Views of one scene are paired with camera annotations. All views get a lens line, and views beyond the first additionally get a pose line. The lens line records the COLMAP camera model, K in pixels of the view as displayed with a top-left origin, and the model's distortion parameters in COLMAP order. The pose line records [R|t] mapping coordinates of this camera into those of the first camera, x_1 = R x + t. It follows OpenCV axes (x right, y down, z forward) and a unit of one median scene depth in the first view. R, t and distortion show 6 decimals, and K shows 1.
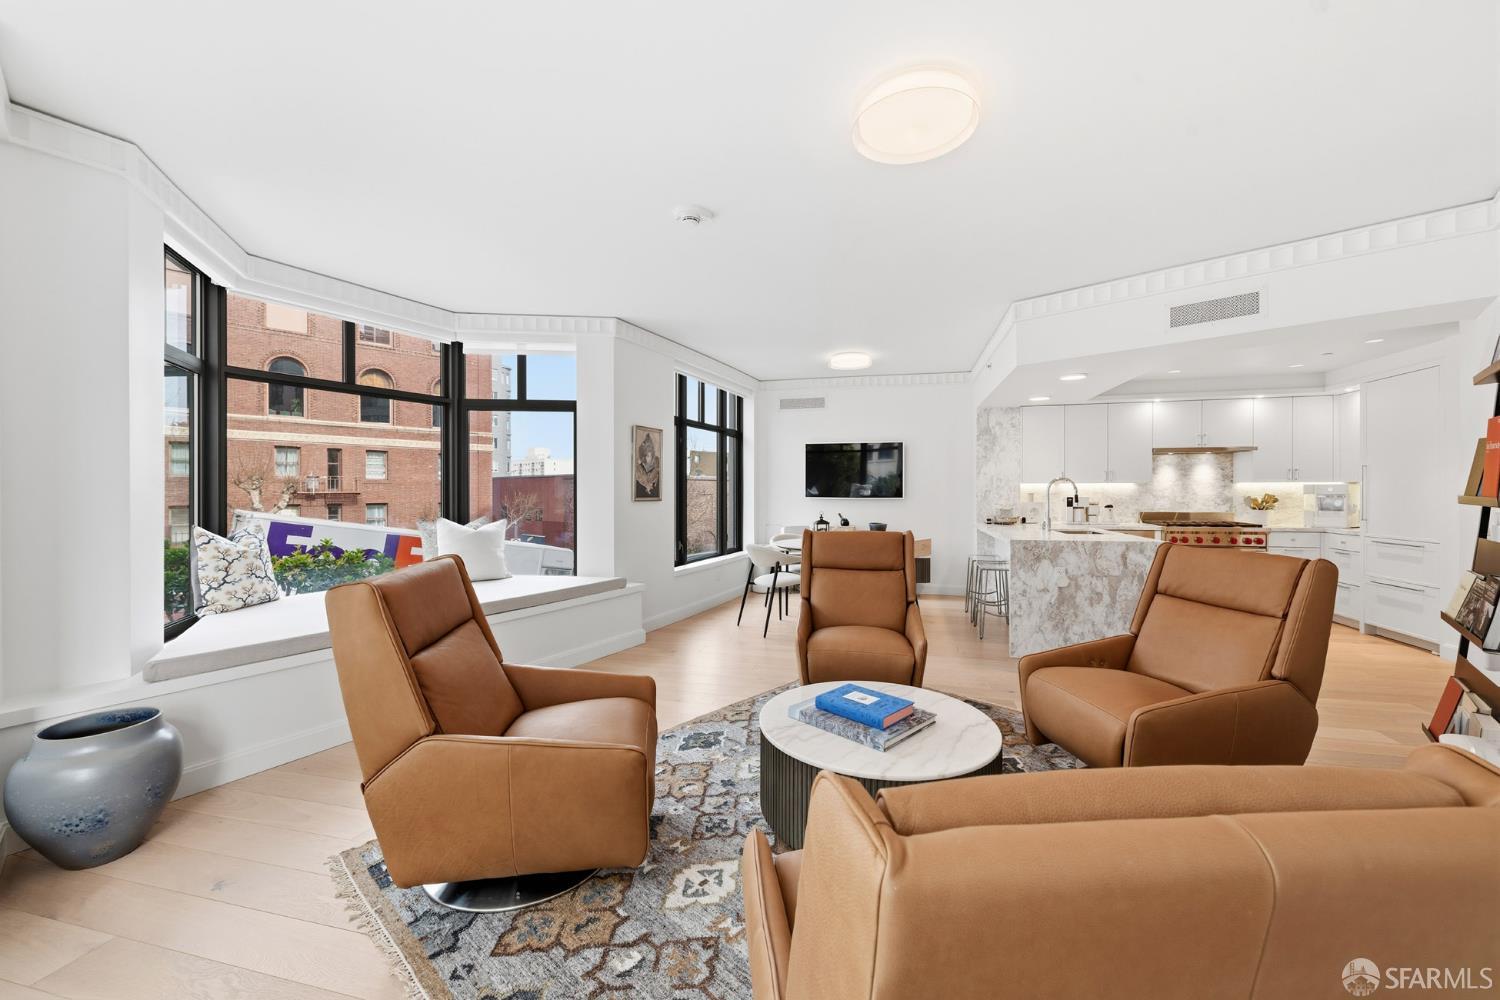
lens RADIAL K [[591.5, 0, 755.7], [0, 591.5, 494.7], [0, 0, 1]] dist [0.012888, -0.005474]
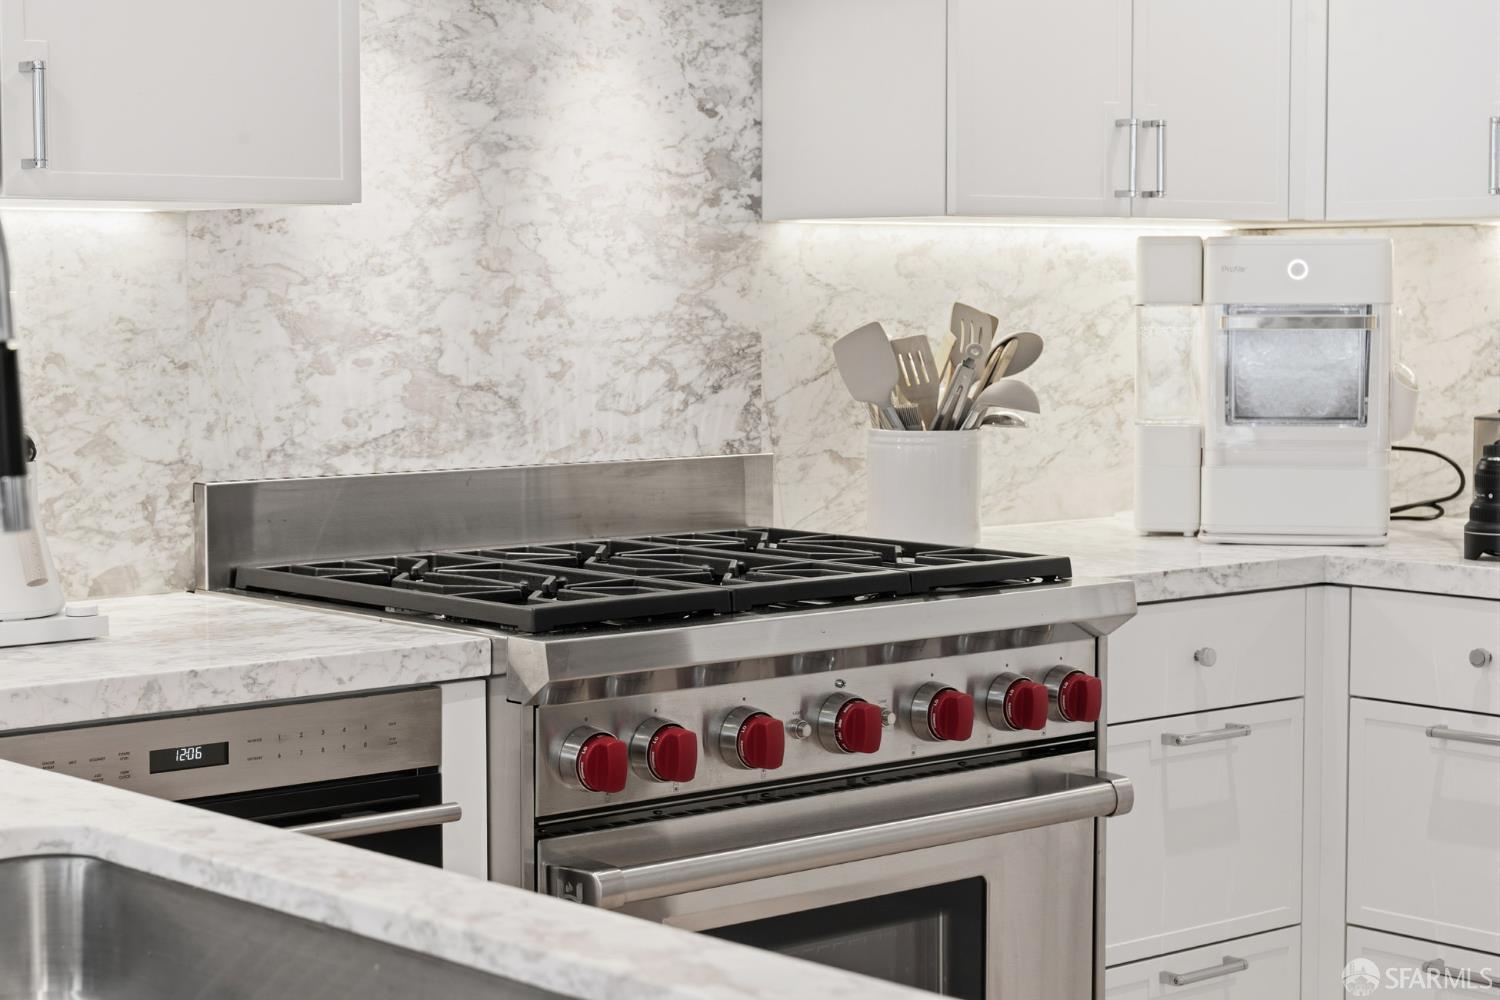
lens RADIAL K [[2937.6, 0, 750.0], [0, 2937.6, 500.0], [0, 0, 1]] dist [-0.018651, -0.048065]
pose [[0.568421, -0.059608, 0.820575, 0.284807], [0.004555, 0.997585, 0.069311, -0.003664], [-0.822725, -0.035660, 0.567320, 0.643308]]
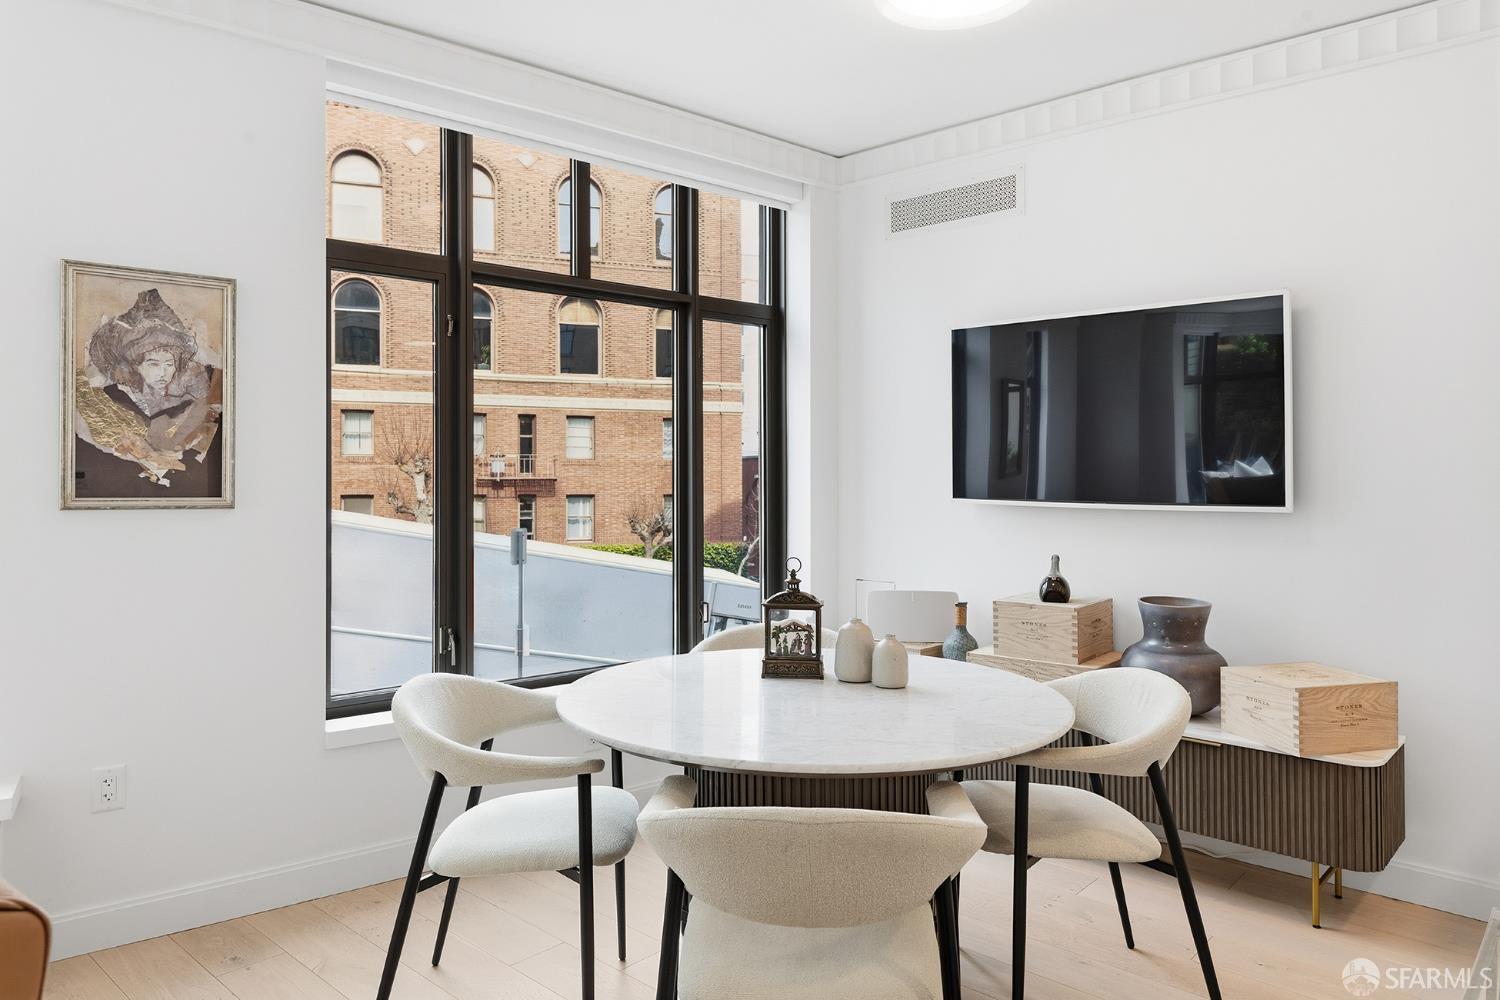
lens RADIAL K [[979.1, 0, 762.0], [0, 979.1, 472.2], [0, 0, 1]] dist [0.043787, -0.061948]
pose [[0.885037, 0.001597, -0.465518, 0.272646], [-0.007220, 0.999921, -0.010297, -0.004513], [0.465464, 0.012474, 0.884979, 0.562395]]
